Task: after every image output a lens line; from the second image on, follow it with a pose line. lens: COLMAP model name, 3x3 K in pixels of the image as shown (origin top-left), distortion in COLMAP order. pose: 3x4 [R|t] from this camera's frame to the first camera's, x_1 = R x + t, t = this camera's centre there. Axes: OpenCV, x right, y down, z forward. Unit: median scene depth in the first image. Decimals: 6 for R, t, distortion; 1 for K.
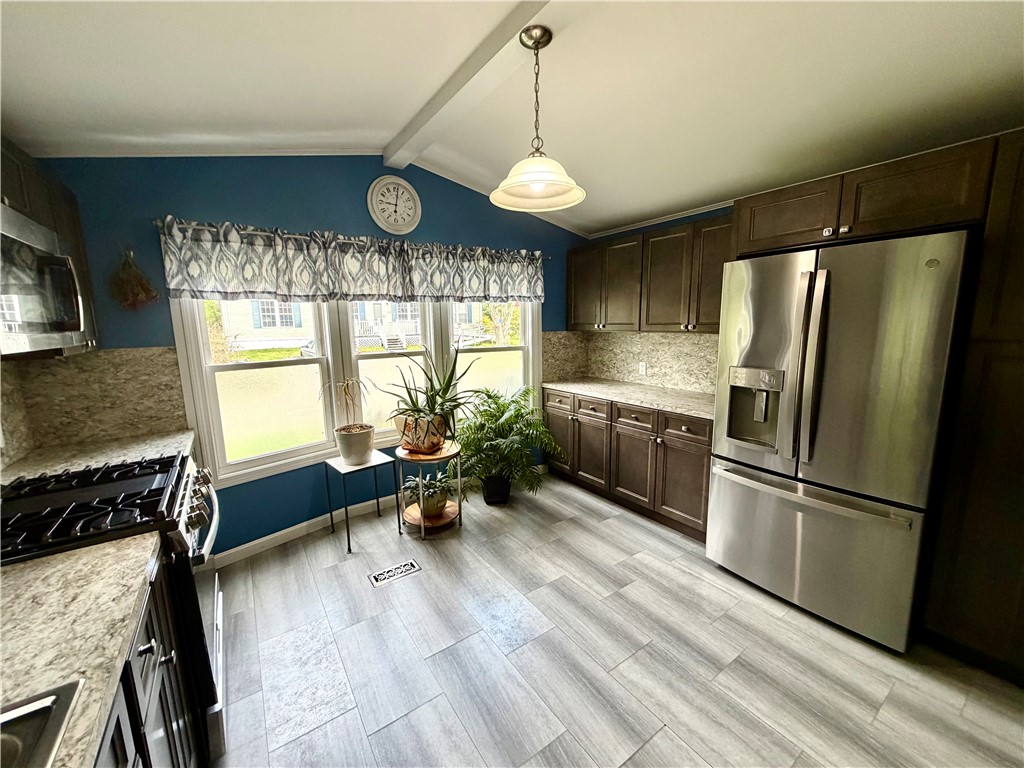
lens RADIAL K [[407.8, 0, 512.6], [0, 407.8, 385.4], [0, 0, 1]] dist [0.001692, 0.000011]
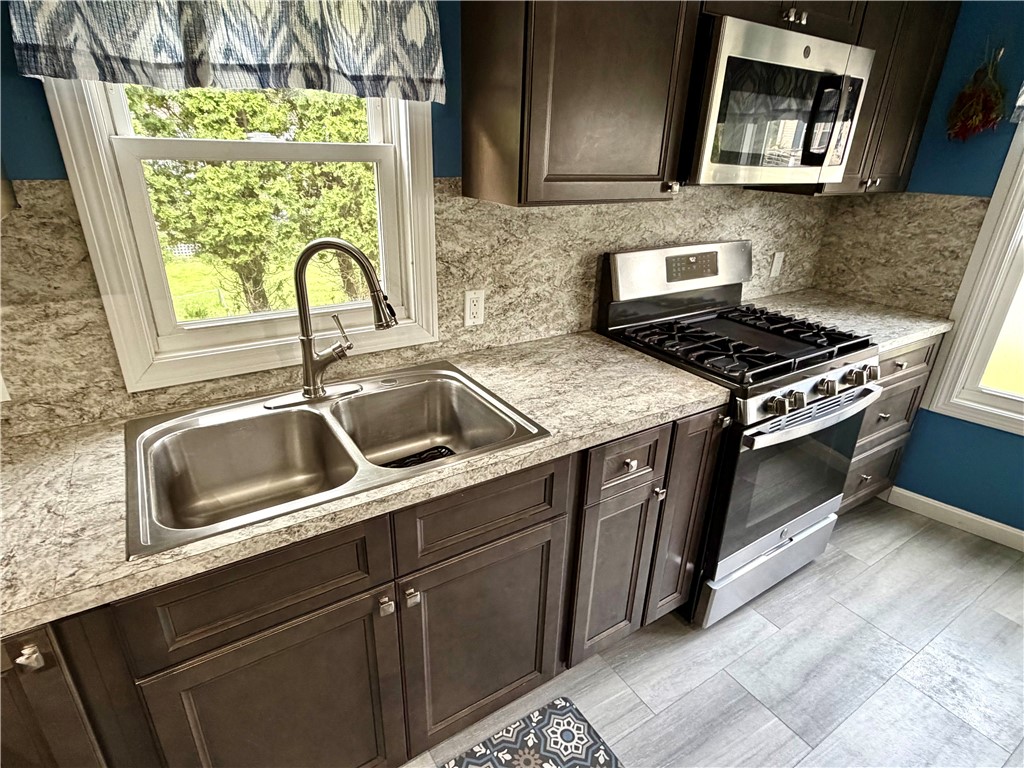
lens RADIAL K [[556.1, 0, 511.8], [0, 556.1, 387.9], [0, 0, 1]] dist [0.001200, 0.000313]
pose [[-0.033346, 0.417182, -0.908211, 0.167458], [-0.186485, 0.890160, 0.415738, -0.048542], [0.981892, 0.183230, 0.048115, 0.218580]]
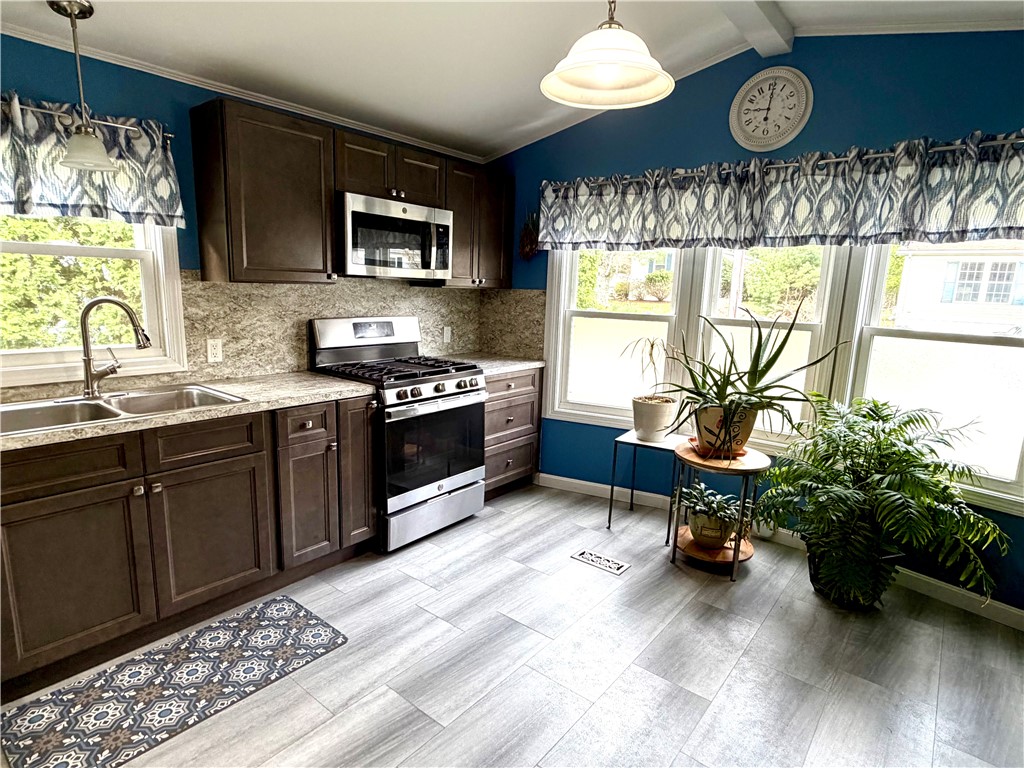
lens RADIAL K [[556.1, 0, 508.9], [0, 556.1, 388.8], [0, 0, 1]] dist [0.001200, 0.000313]
pose [[0.277771, 0.202092, -0.939150, 0.707805], [-0.188848, 0.970033, 0.152883, -0.041296], [0.941902, 0.134890, 0.307612, 0.411557]]
